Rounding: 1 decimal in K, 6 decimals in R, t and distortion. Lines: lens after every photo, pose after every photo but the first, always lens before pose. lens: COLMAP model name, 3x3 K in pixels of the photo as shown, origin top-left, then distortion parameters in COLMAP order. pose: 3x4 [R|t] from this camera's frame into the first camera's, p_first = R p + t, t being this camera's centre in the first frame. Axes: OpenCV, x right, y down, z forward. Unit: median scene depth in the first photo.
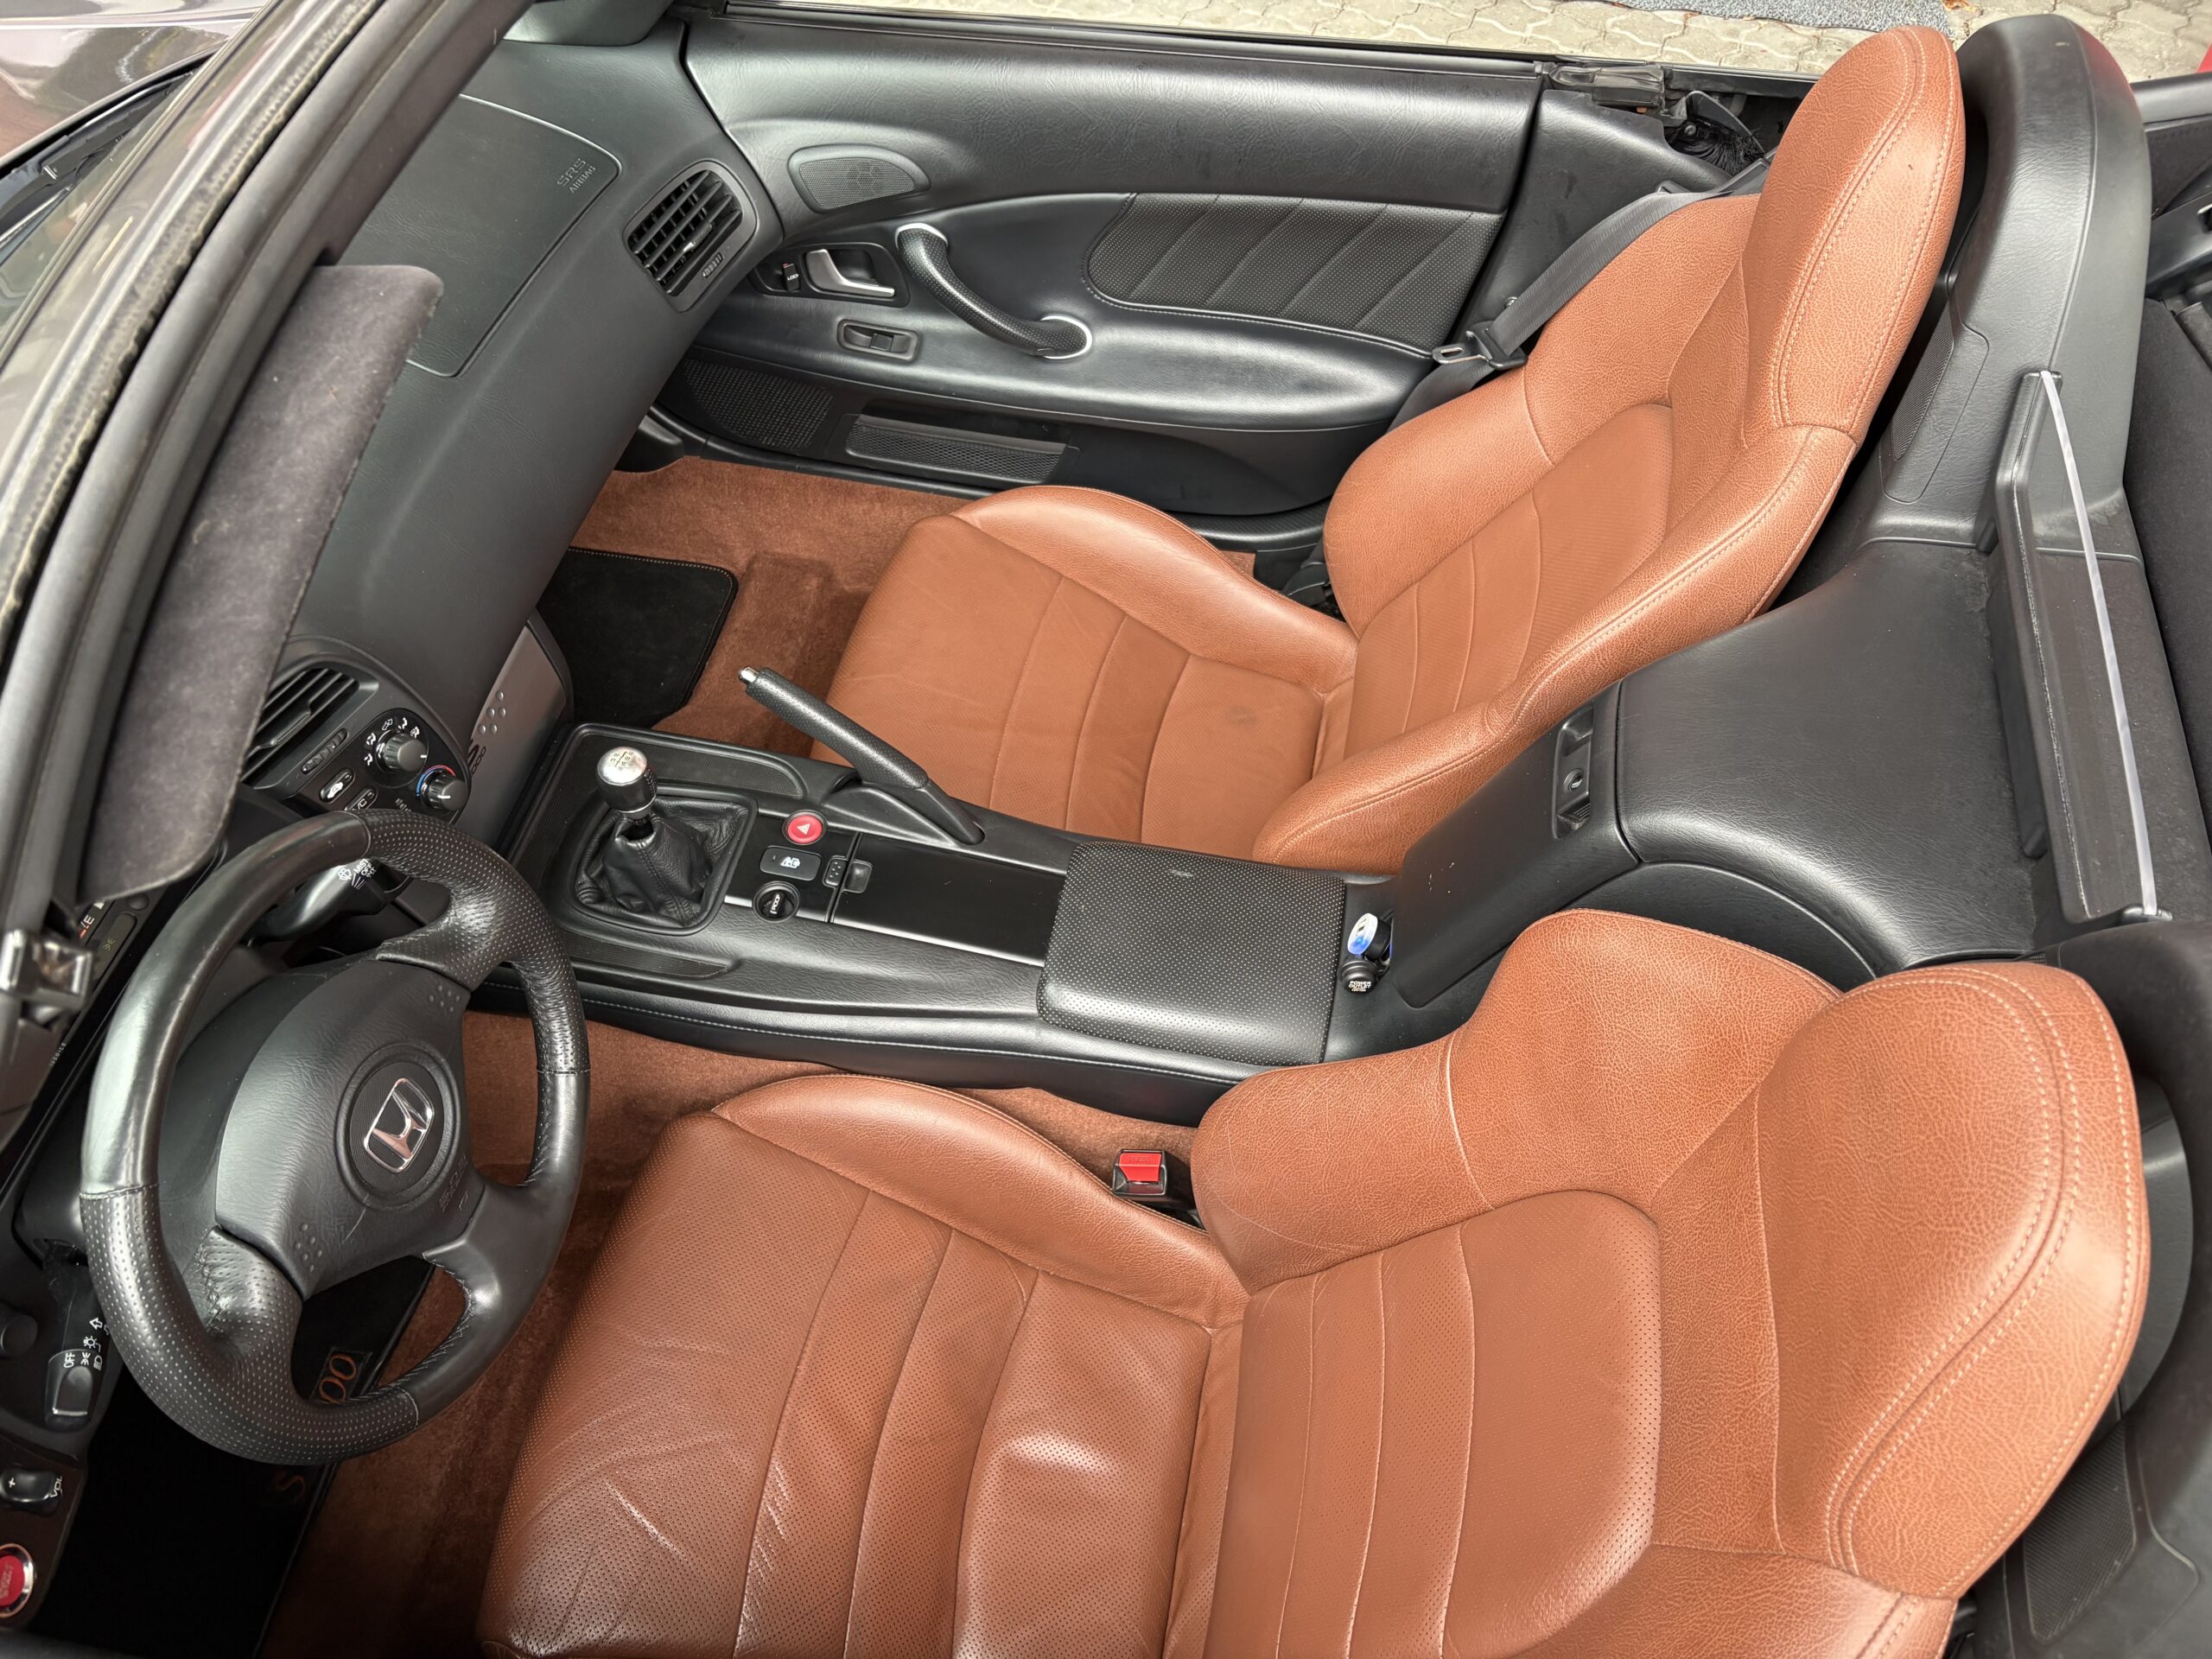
lens RADIAL K [[1665.1, 0, 1107.2], [0, 1665.1, 836.8], [0, 0, 1]] dist [0.039128, -0.043799]
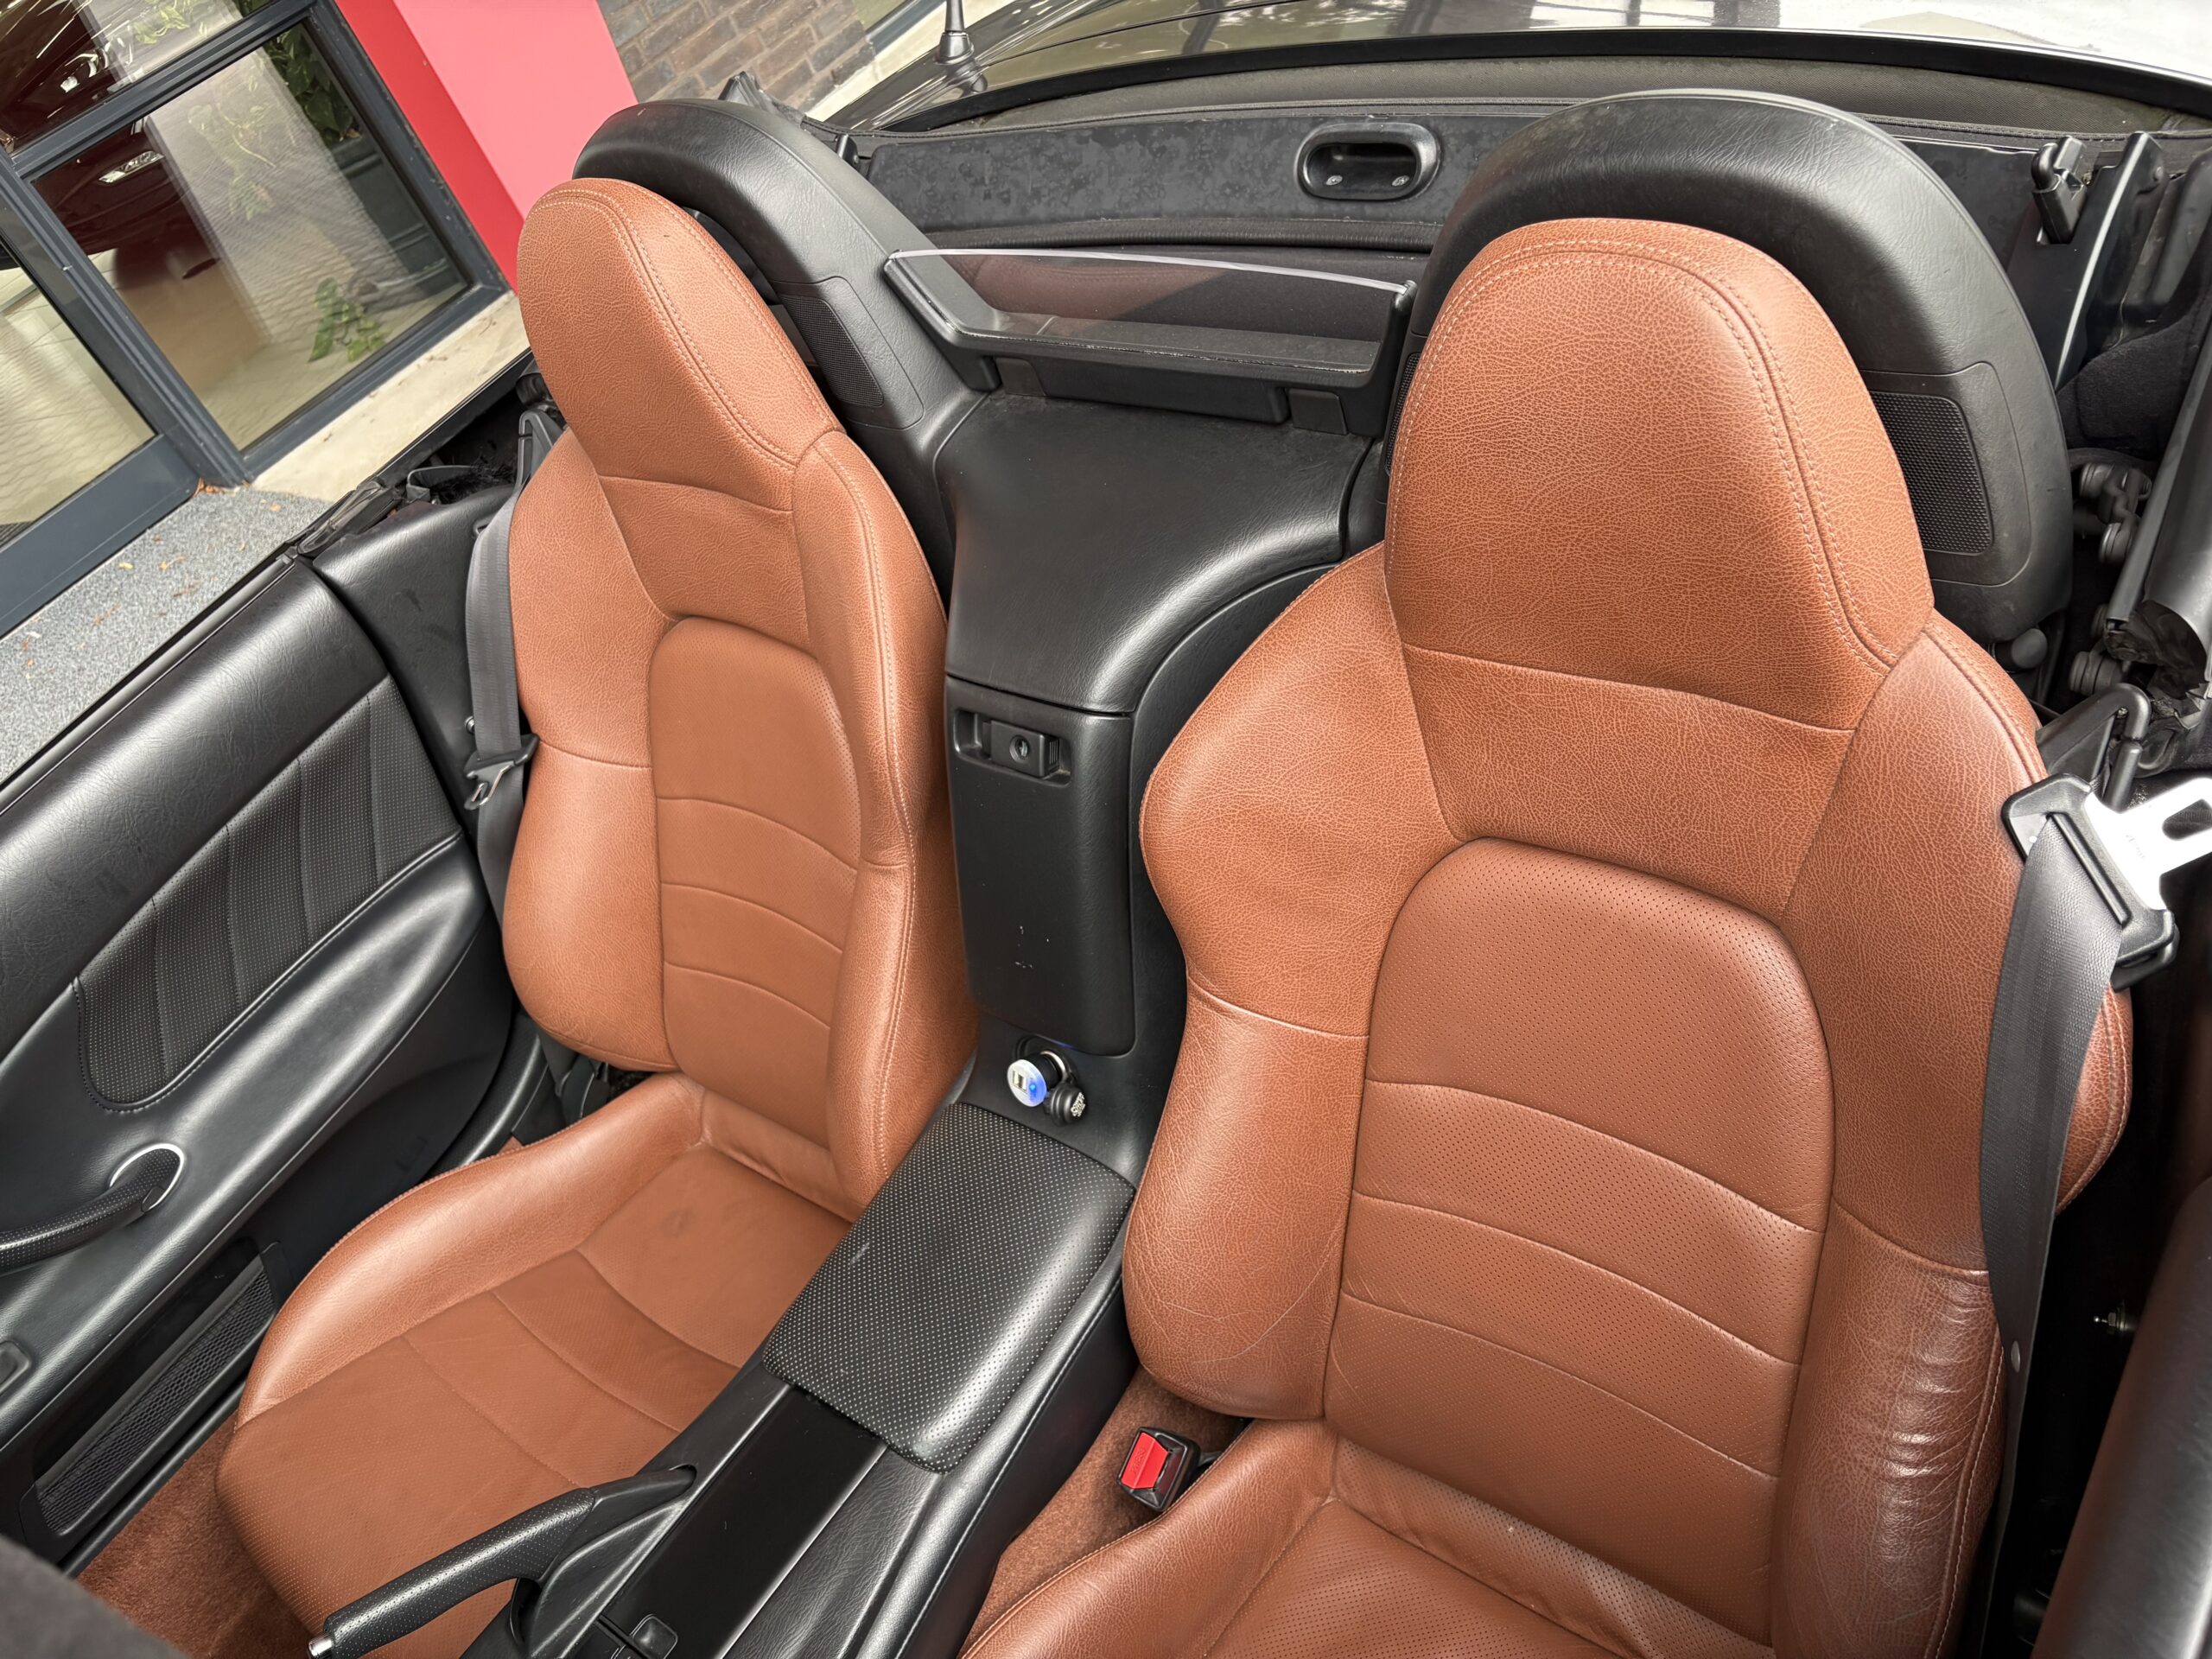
lens RADIAL K [[1665.1, 0, 1107.2], [0, 1665.1, 836.8], [0, 0, 1]] dist [0.039128, -0.043799]
pose [[0.392432, -0.731686, 0.557344, -0.209681], [0.876147, 0.481792, 0.015595, 0.015674], [-0.279935, 0.482196, 0.830135, 0.147137]]
